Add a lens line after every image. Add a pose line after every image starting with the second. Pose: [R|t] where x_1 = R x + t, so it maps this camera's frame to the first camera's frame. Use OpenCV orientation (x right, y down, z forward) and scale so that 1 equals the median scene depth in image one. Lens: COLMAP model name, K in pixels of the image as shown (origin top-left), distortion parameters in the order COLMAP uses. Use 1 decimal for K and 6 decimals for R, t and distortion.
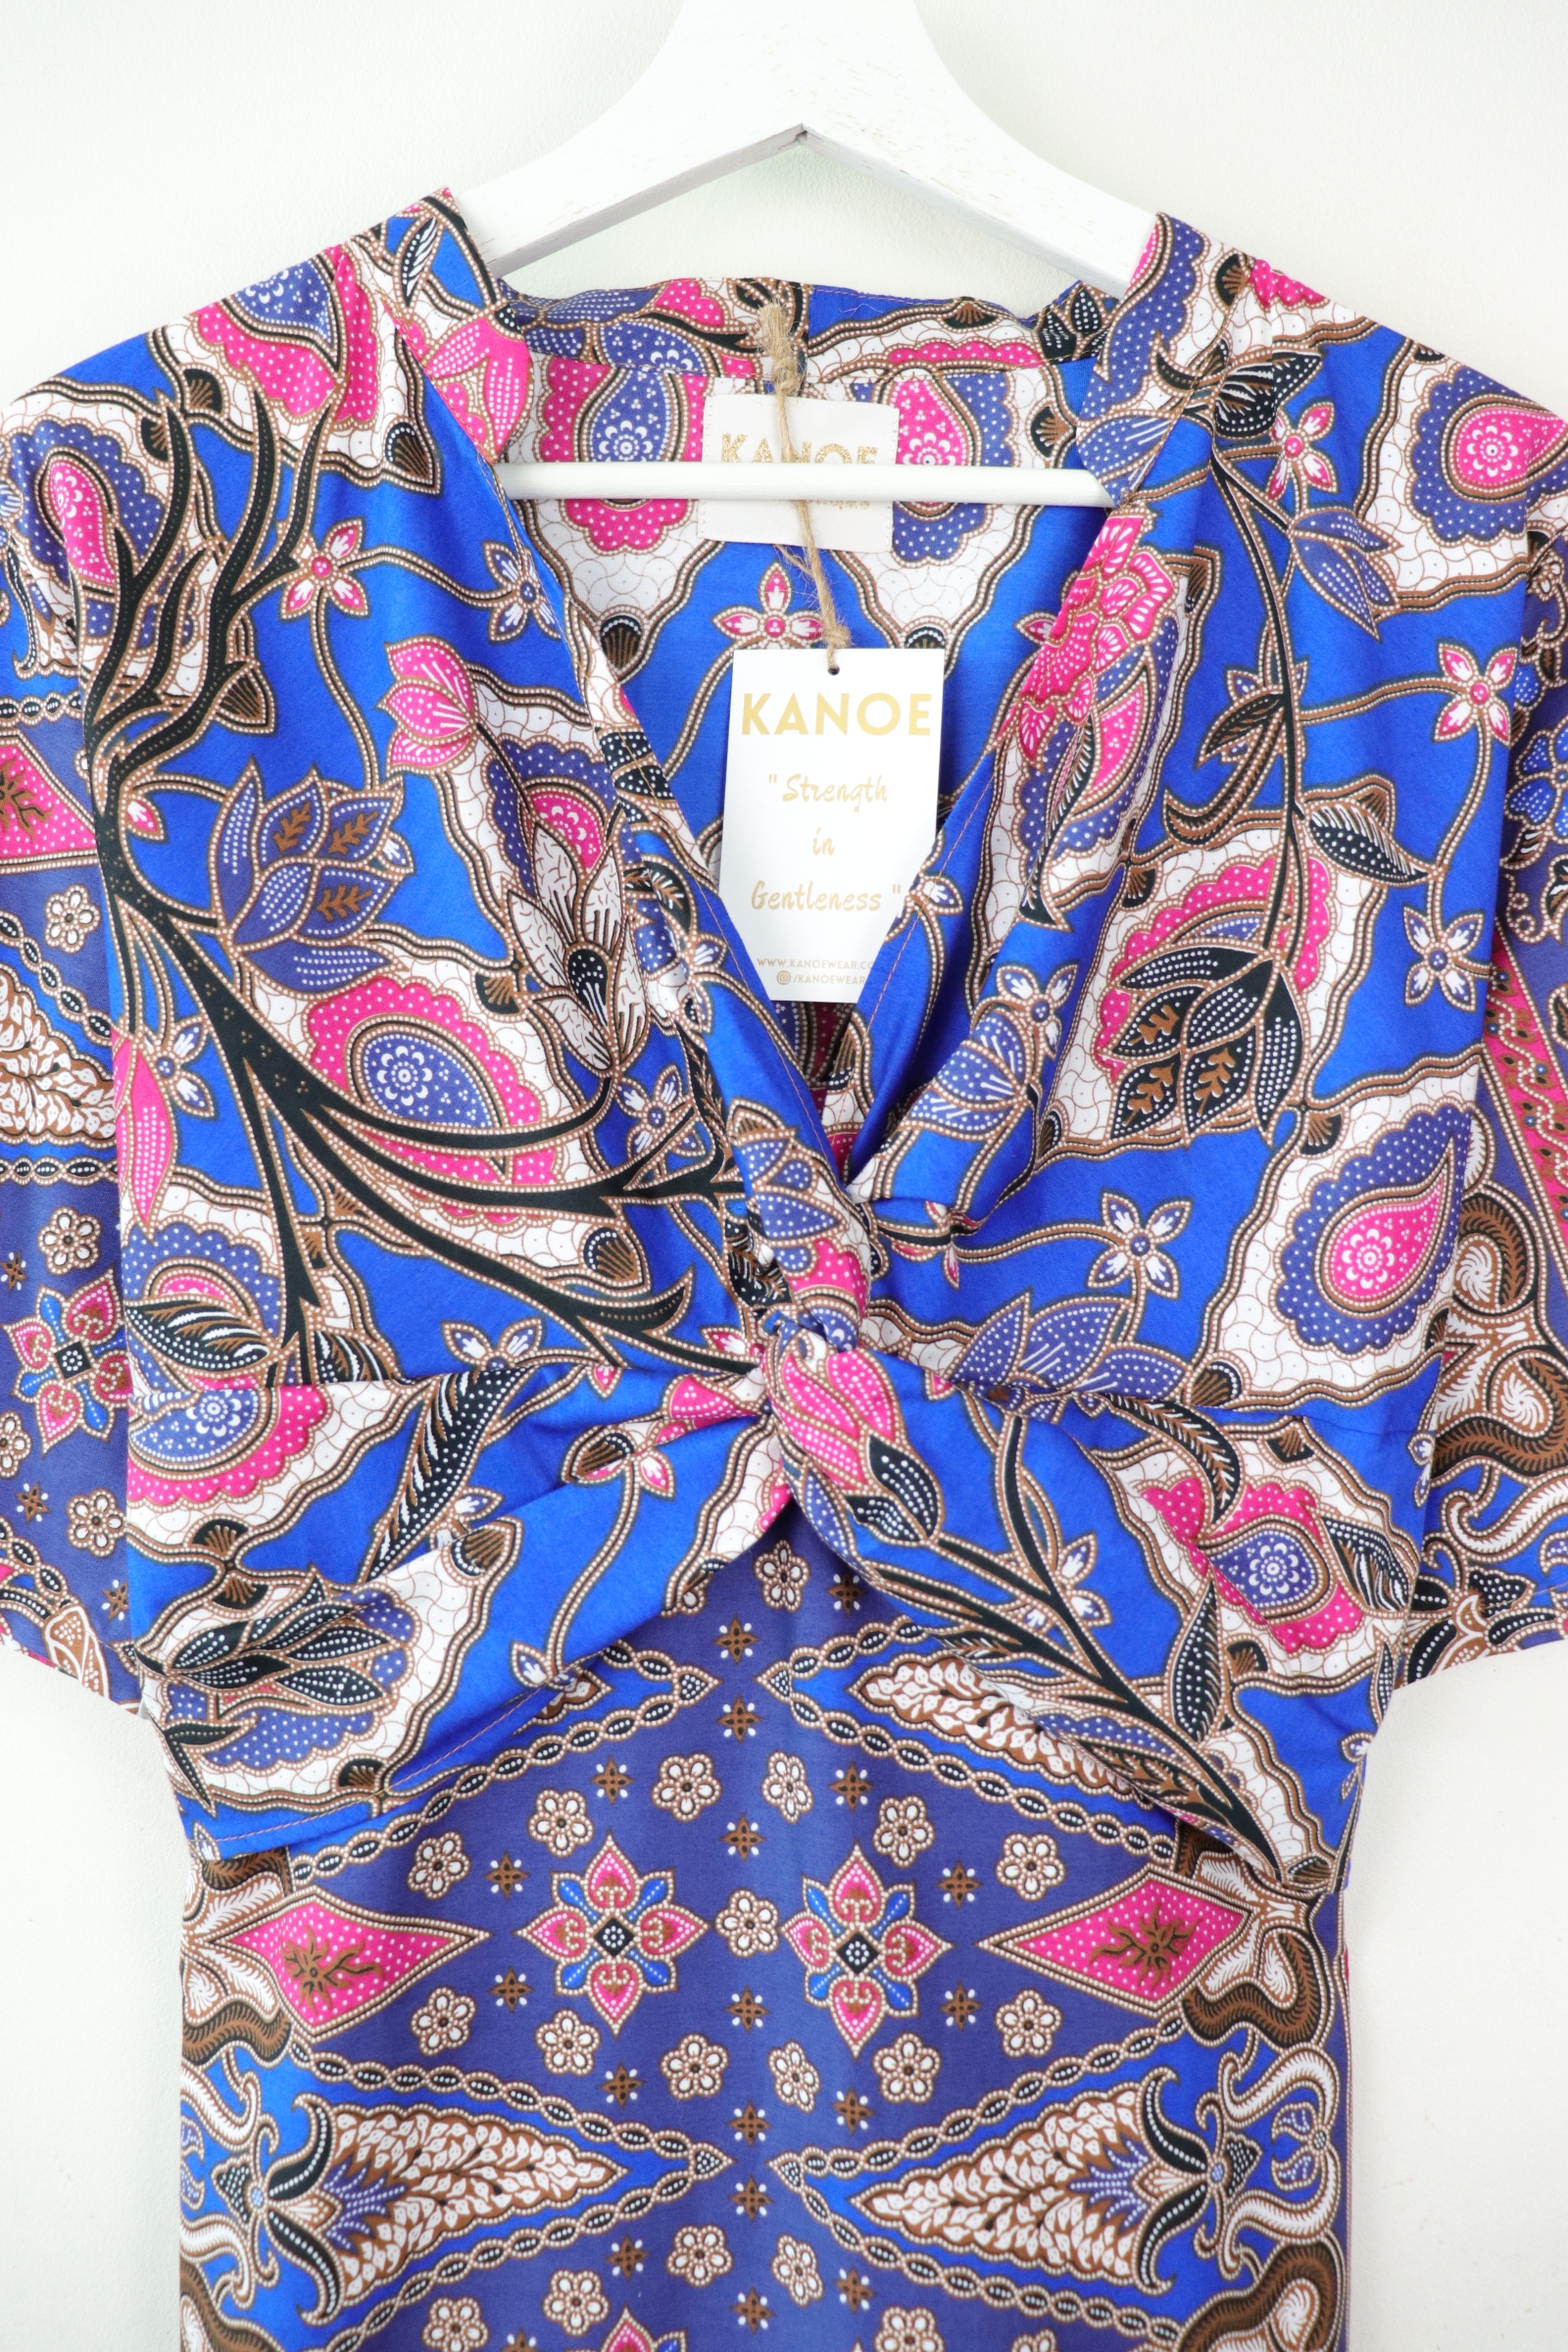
lens RADIAL K [[2000.5, 0, 784.0], [0, 2000.5, 1176.0], [0, 0, 1]] dist [-0.184521, 0.163066]
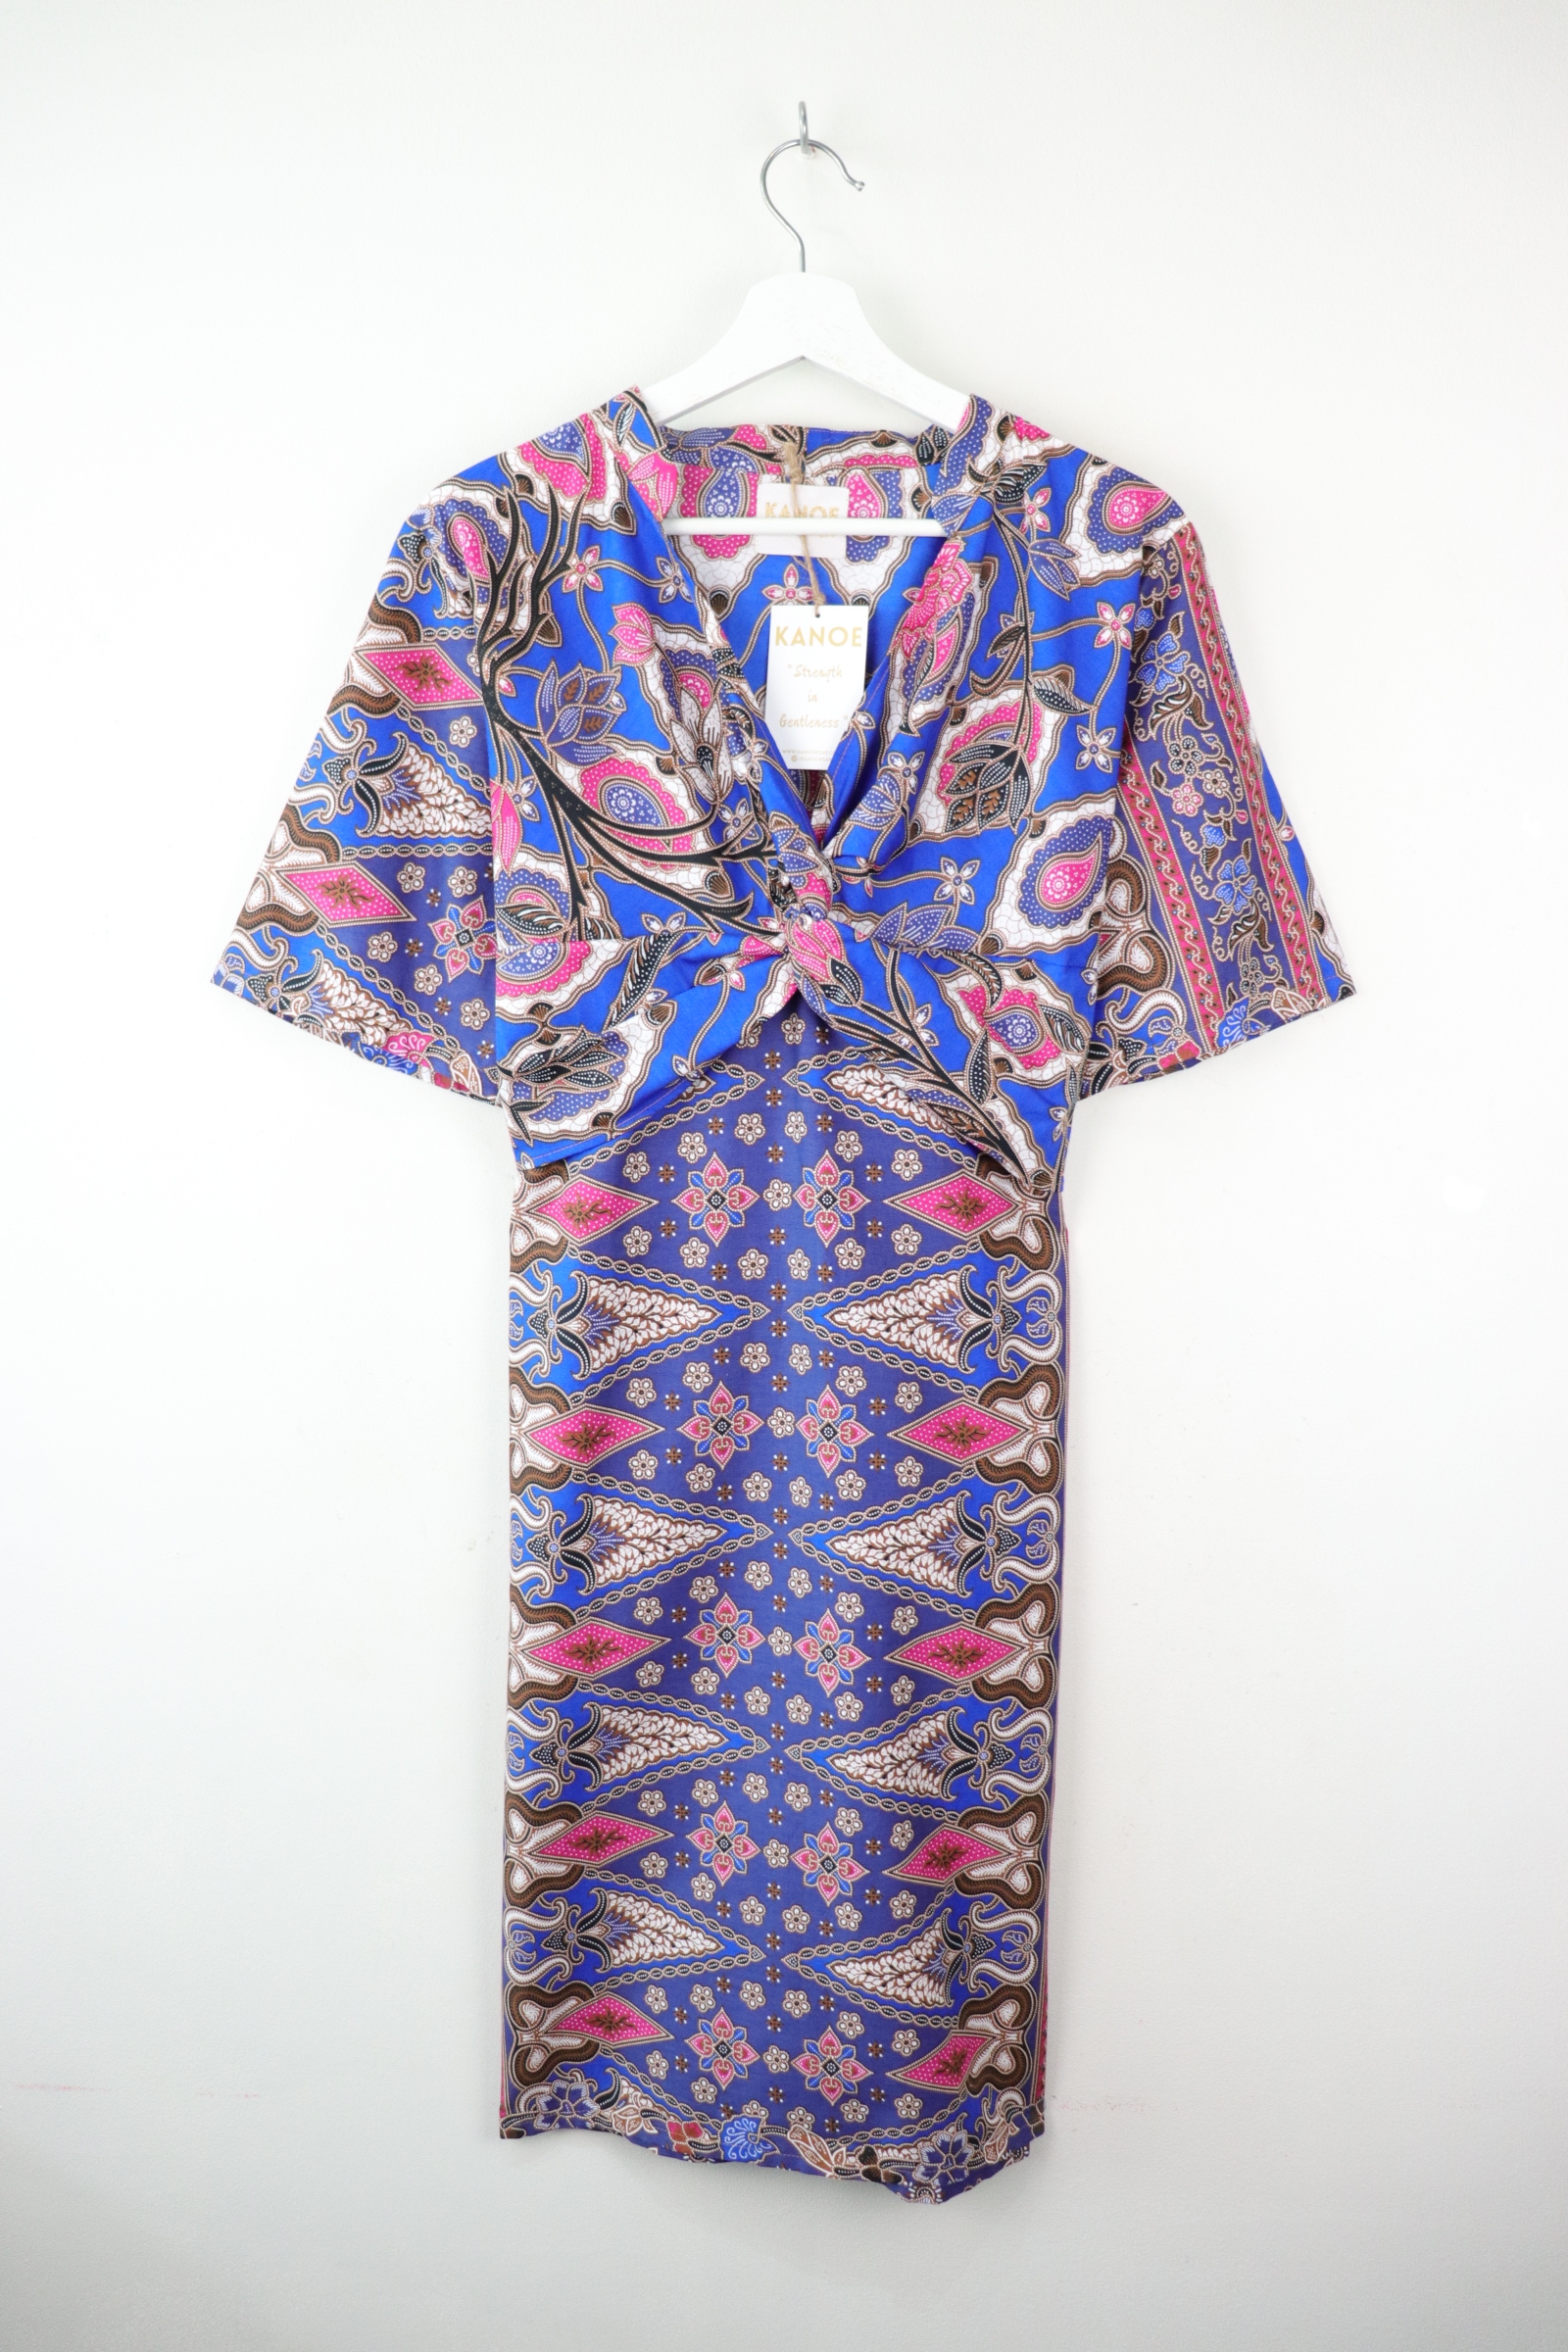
lens RADIAL K [[2000.5, 0, 784.0], [0, 2000.5, 1176.0], [0, 0, 1]] dist [-0.184521, 0.163066]
pose [[0.999774, 0.002091, -0.021175, 0.035976], [0.000044, 0.994953, 0.100340, 0.140672], [0.021278, -0.100318, 0.994728, -1.234859]]
